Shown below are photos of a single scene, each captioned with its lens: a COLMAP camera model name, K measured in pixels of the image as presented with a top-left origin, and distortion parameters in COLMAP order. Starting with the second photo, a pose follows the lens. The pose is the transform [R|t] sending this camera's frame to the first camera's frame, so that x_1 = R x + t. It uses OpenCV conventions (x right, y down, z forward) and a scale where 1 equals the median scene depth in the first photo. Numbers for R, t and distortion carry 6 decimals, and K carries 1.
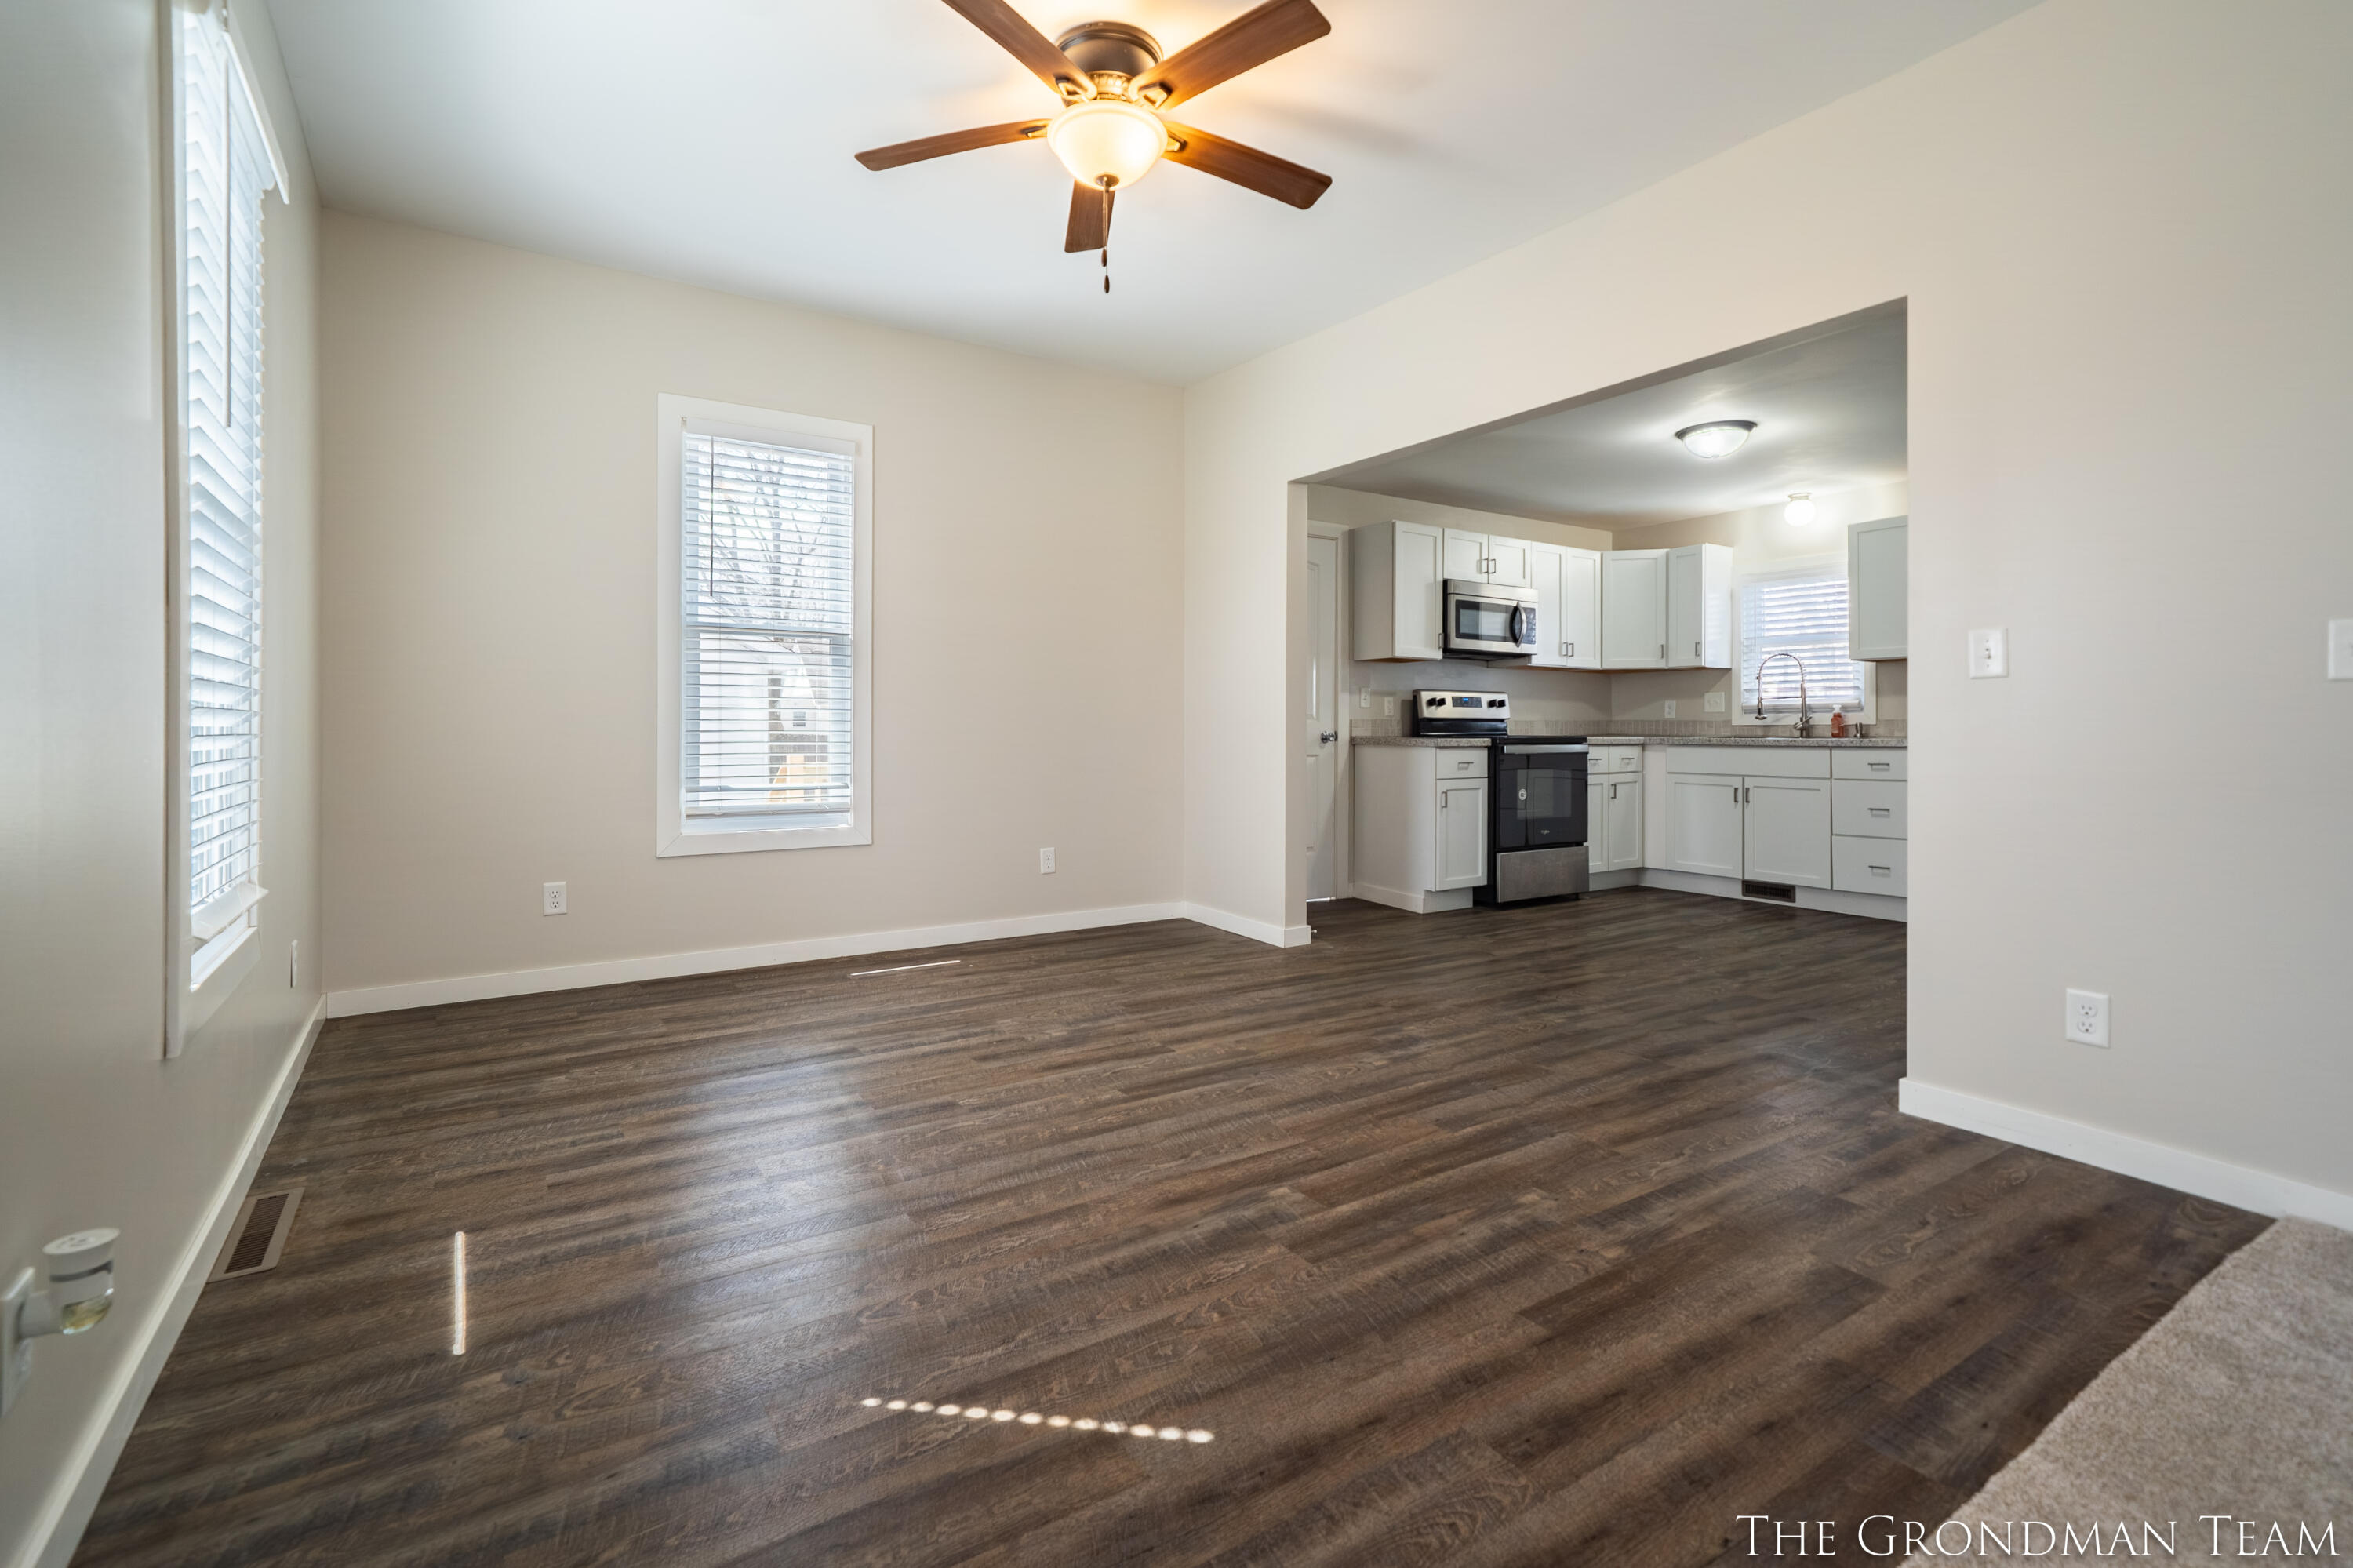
lens RADIAL K [[1035.8, 0, 1119.5], [0, 1035.8, 731.8], [0, 0, 1]] dist [0.006367, 0.003053]
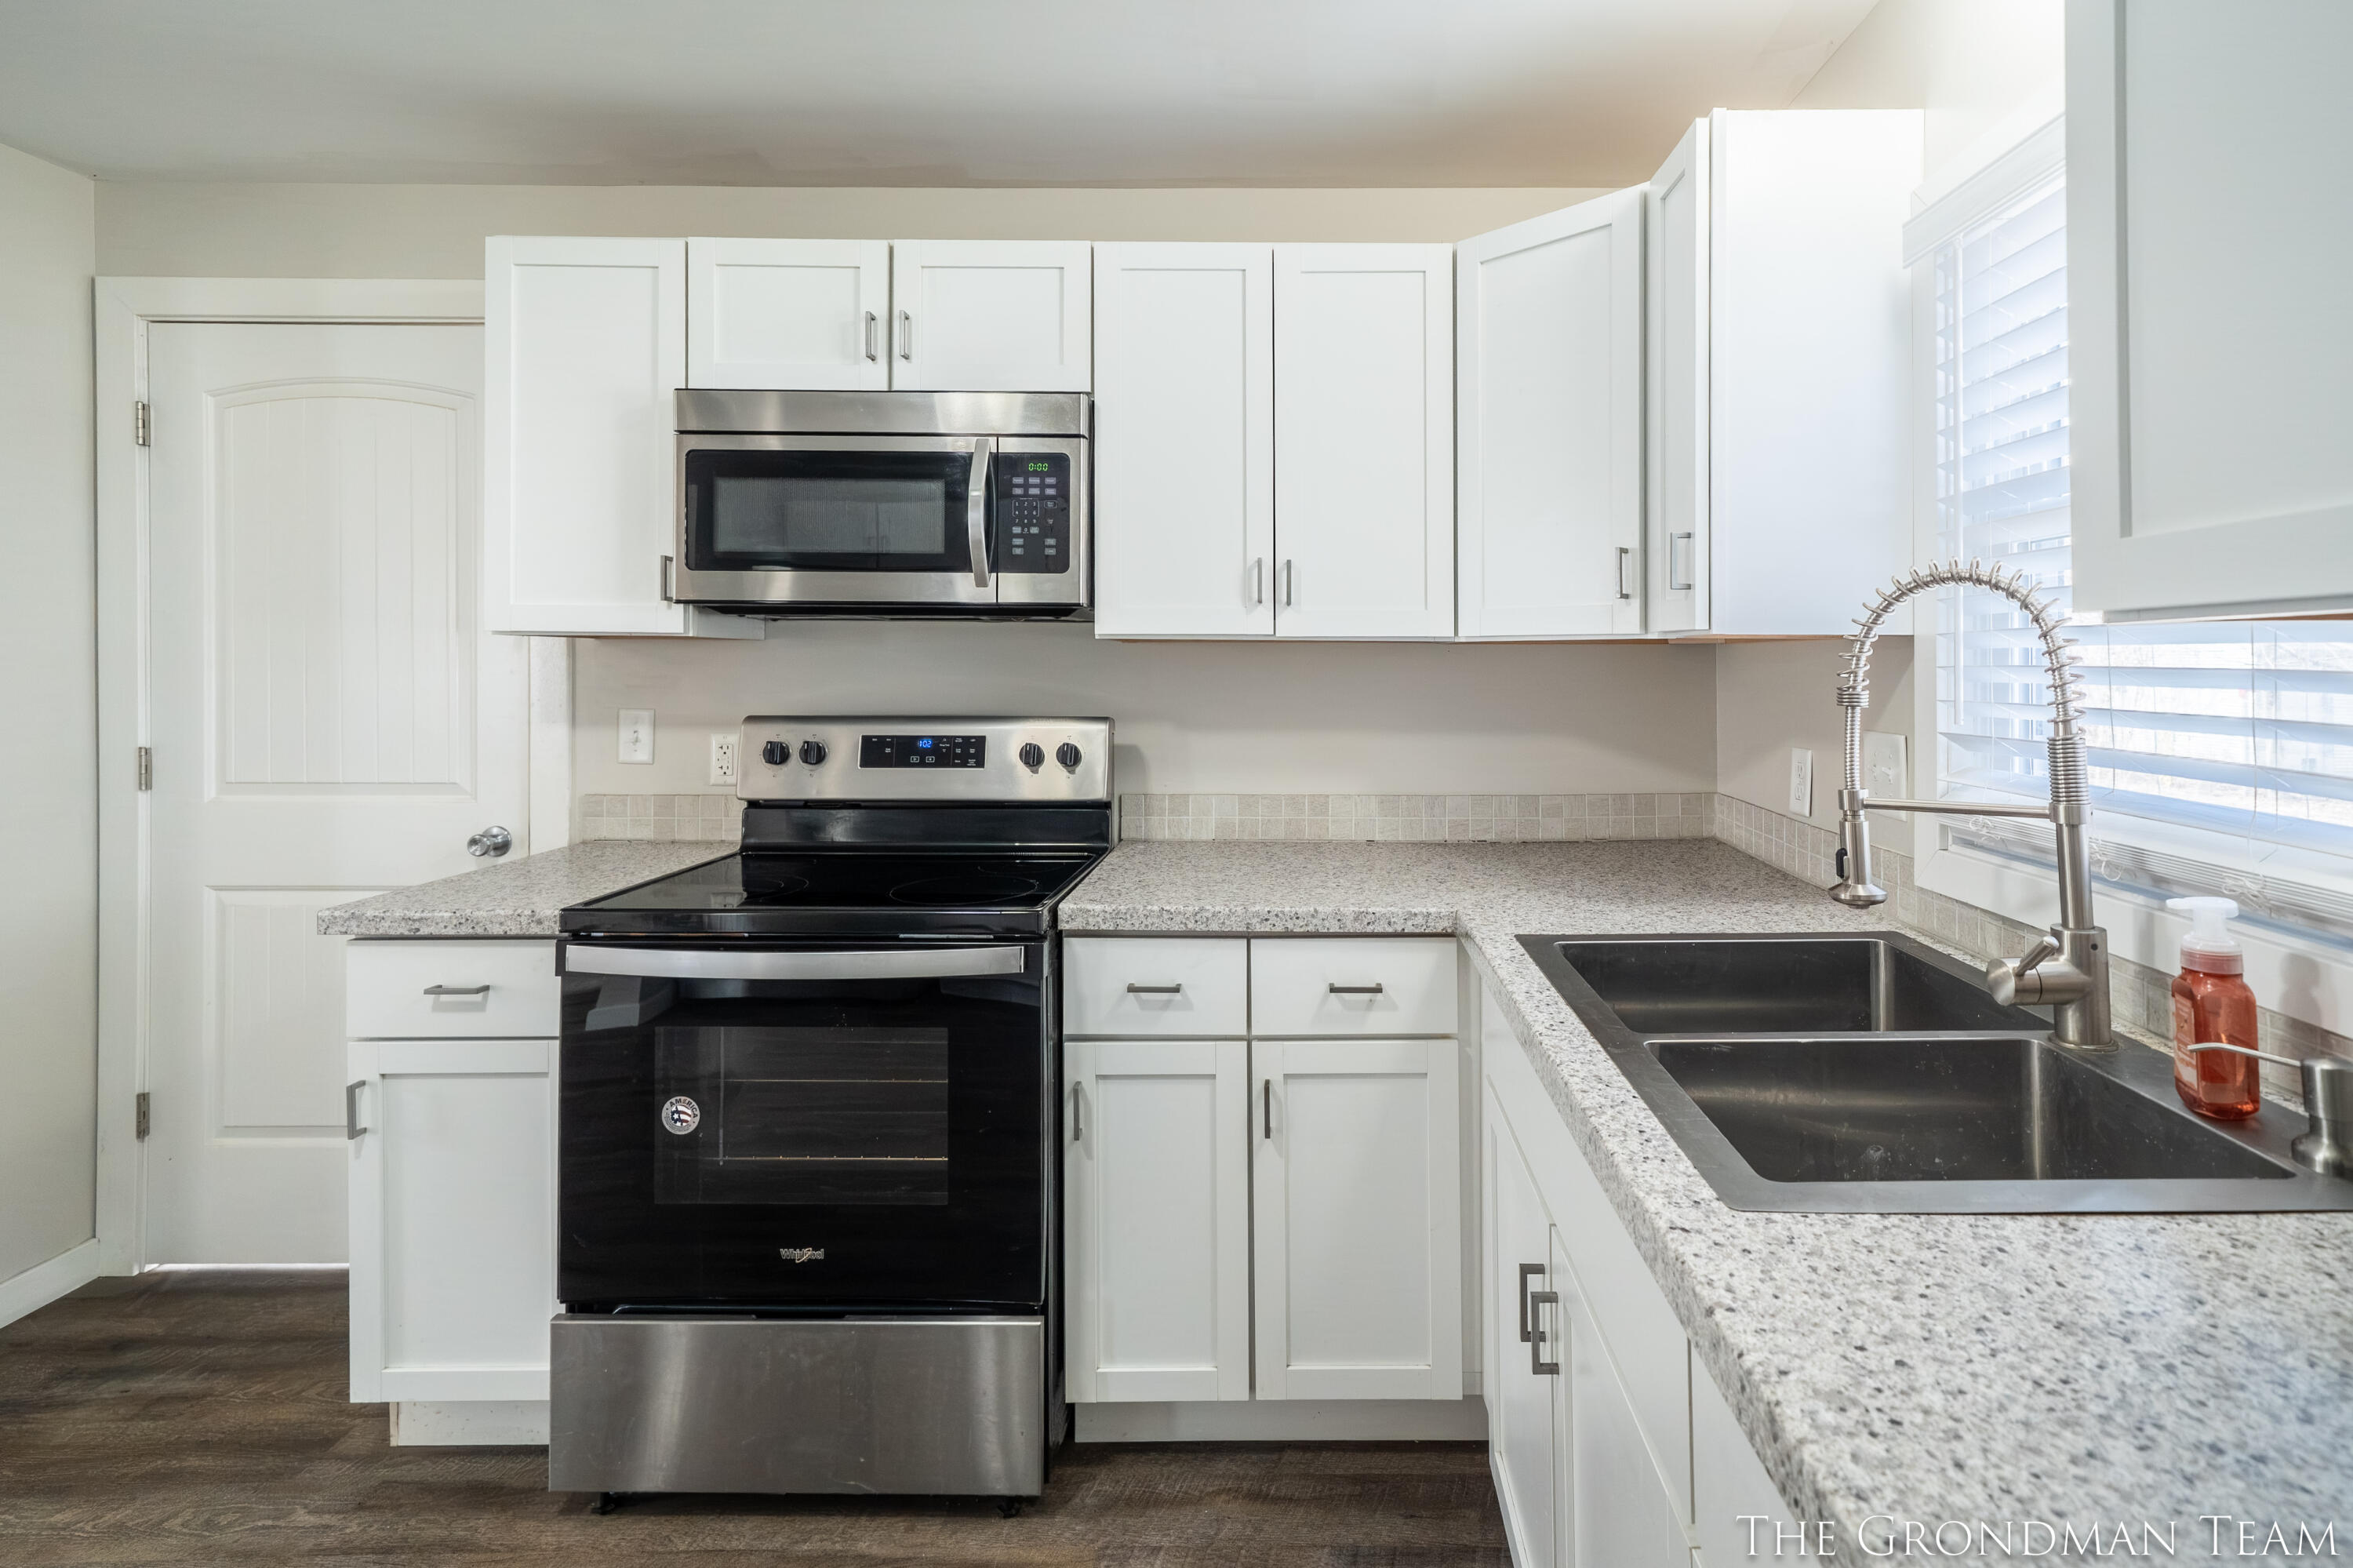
lens RADIAL K [[1126.8, 0, 1303.7], [0, 1126.8, 665.7], [0, 0, 1]] dist [0.008455, 0.001980]
pose [[0.855192, 0.003150, -0.518301, 1.322310], [-0.001742, 0.999993, 0.003203, -0.121740], [0.518308, -0.001836, 0.855192, 1.568198]]
